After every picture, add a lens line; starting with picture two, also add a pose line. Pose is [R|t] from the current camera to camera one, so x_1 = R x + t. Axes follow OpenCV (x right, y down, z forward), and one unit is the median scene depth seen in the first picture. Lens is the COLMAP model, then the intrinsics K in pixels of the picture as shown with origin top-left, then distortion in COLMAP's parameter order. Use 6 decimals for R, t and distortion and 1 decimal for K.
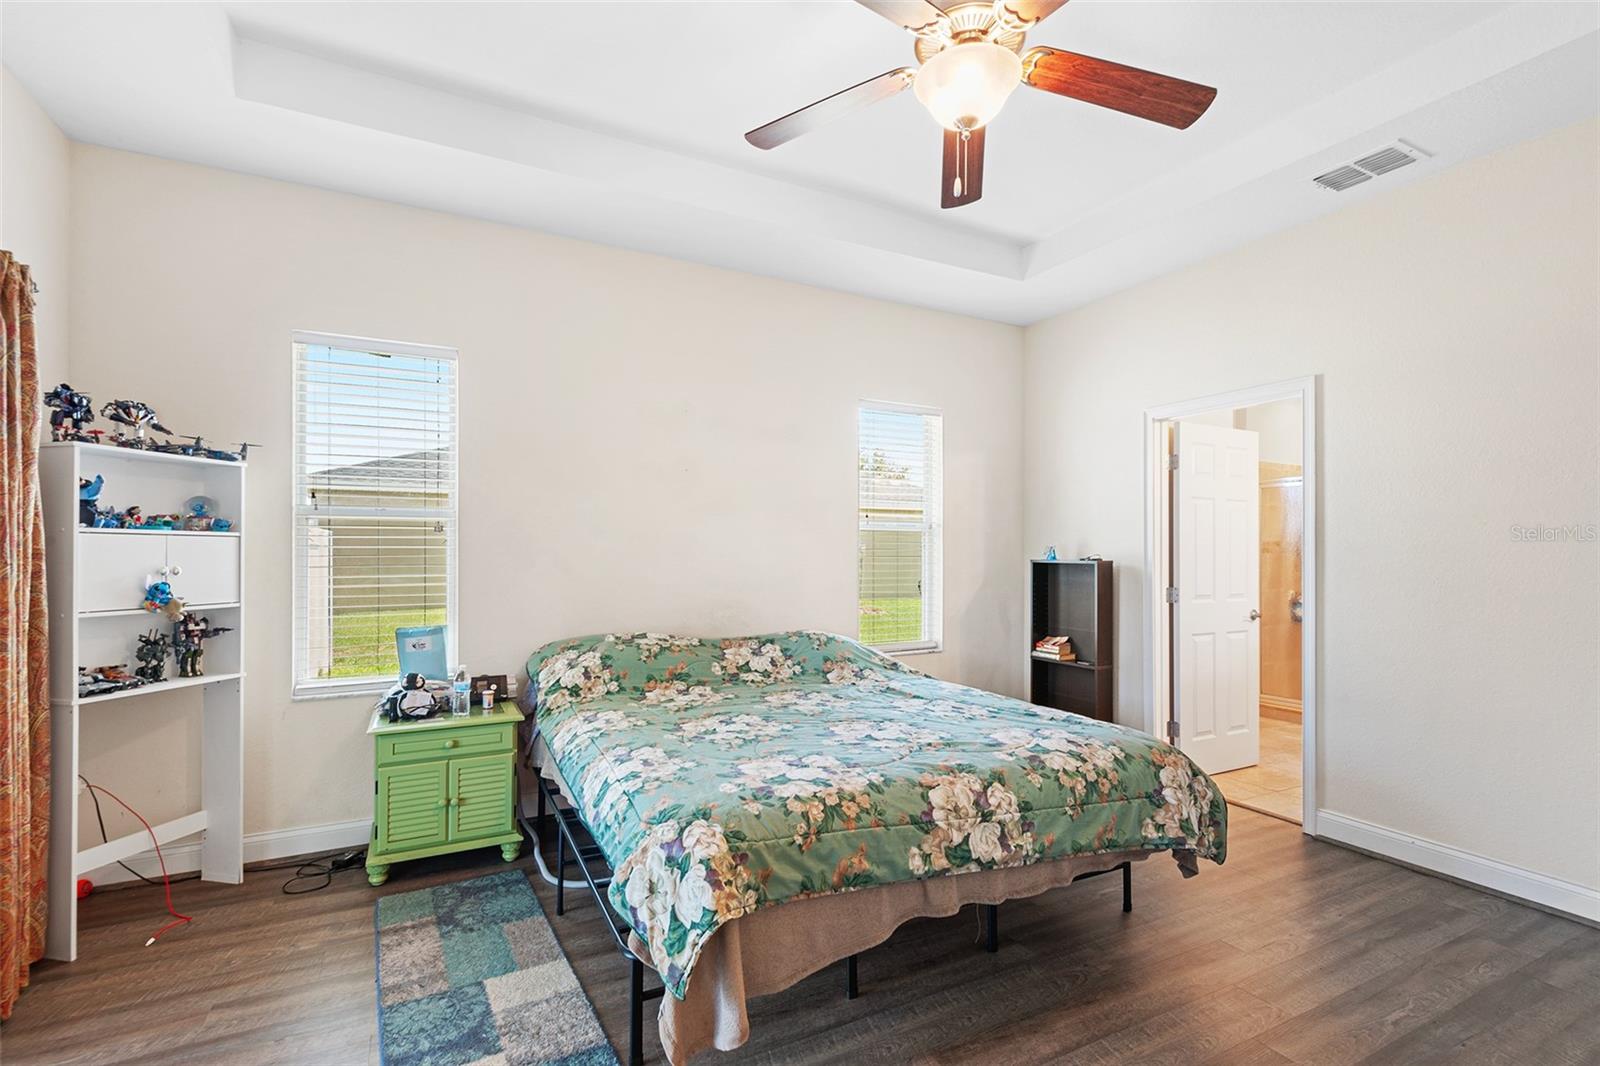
lens RADIAL K [[723.4, 0, 817.4], [0, 723.4, 555.2], [0, 0, 1]] dist [0.029053, -0.016573]
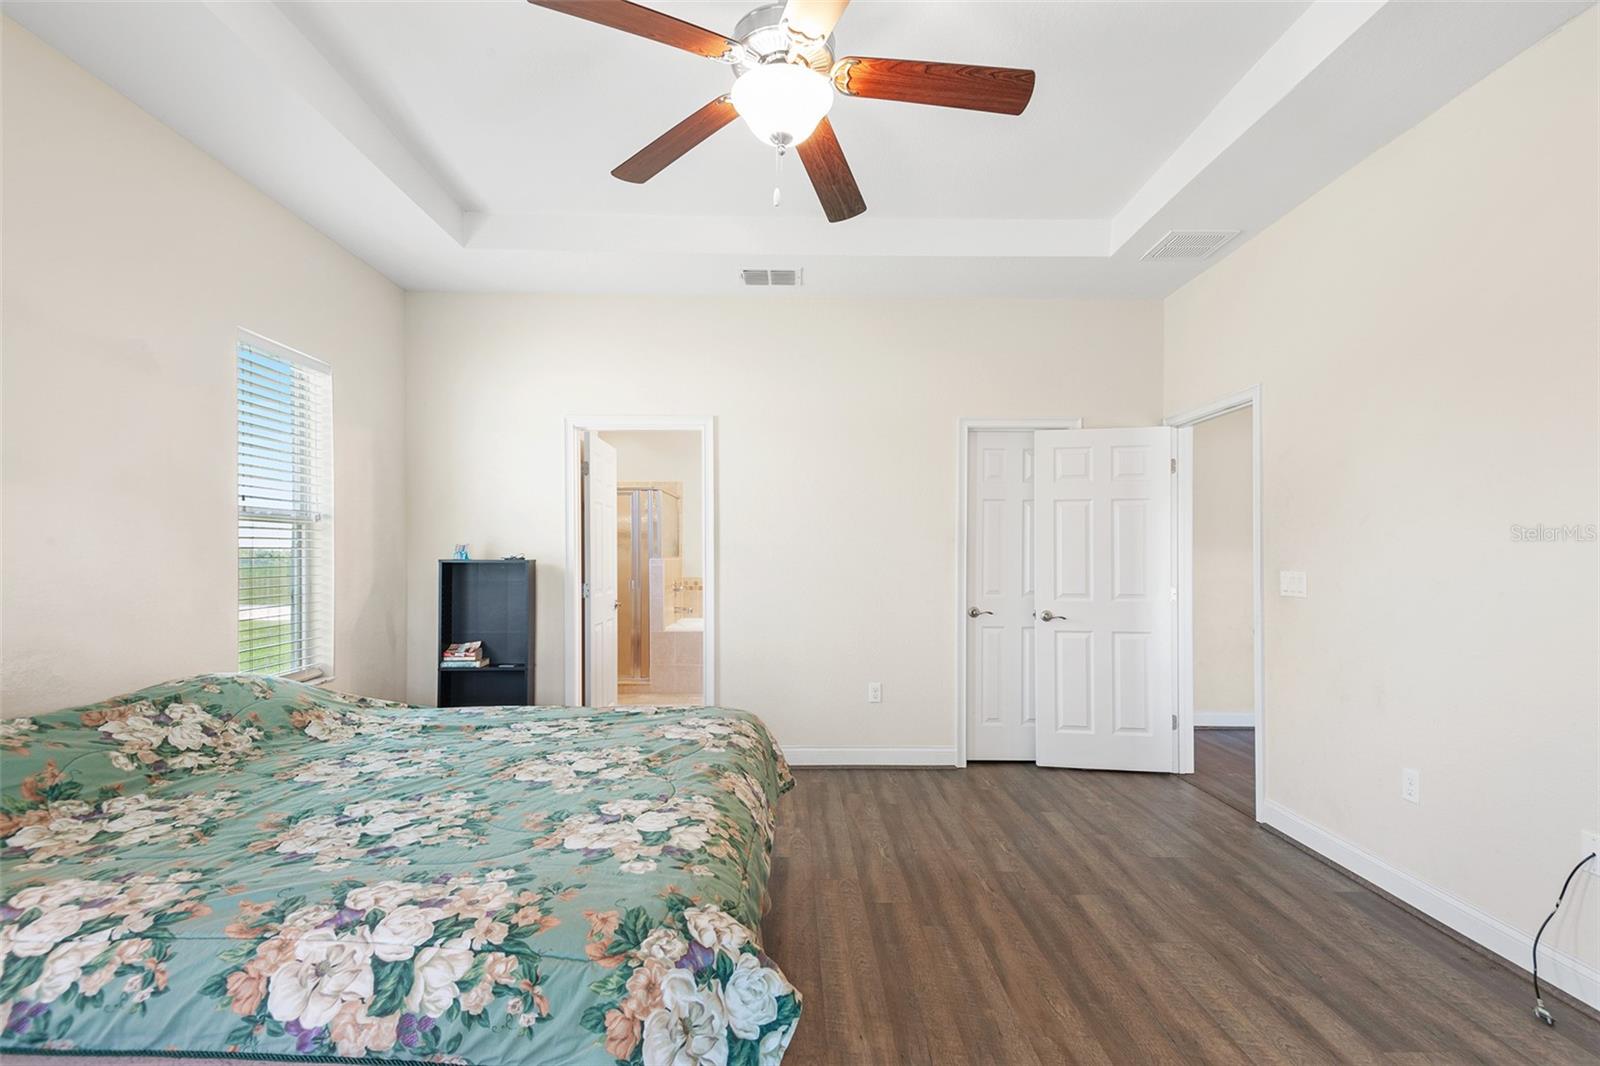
lens RADIAL K [[723.4, 0, 777.0], [0, 723.4, 554.3], [0, 0, 1]] dist [0.029053, -0.016573]
pose [[0.462589, -0.004725, 0.886560, -0.681473], [0.002910, 0.999989, 0.003811, -0.004707], [-0.886568, 0.000817, 0.462598, 0.495857]]
